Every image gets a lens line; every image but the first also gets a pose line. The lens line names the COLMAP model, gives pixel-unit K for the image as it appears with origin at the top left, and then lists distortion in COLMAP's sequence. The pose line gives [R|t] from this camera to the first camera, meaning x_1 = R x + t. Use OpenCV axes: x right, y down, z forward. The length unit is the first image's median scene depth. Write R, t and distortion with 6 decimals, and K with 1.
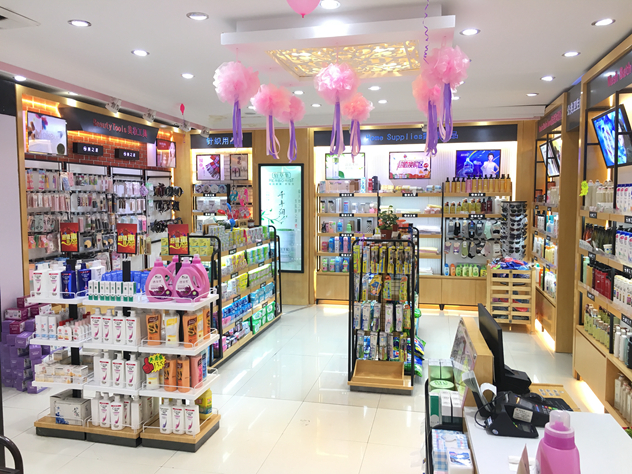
lens RADIAL K [[530.8, 0, 312.8], [0, 530.8, 237.0], [0, 0, 1]] dist [0.044093, -0.009070]
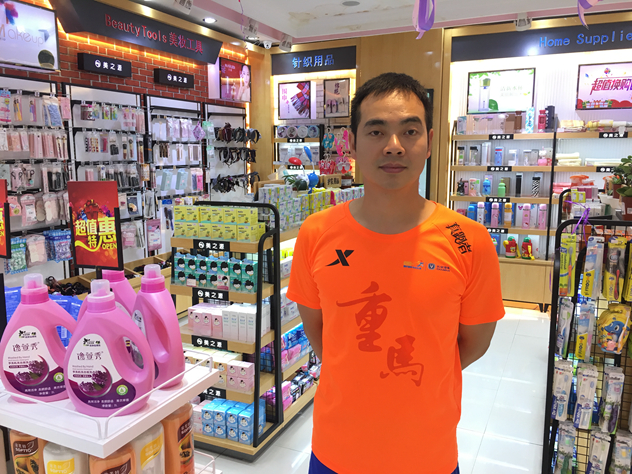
lens RADIAL K [[530.8, 0, 312.8], [0, 530.8, 237.0], [0, 0, 1]] dist [0.044093, -0.009070]
pose [[0.976640, 0.031642, -0.212539, -0.017129], [-0.014527, 0.996558, 0.081610, -0.008711], [0.214389, -0.076616, 0.973739, 0.323196]]
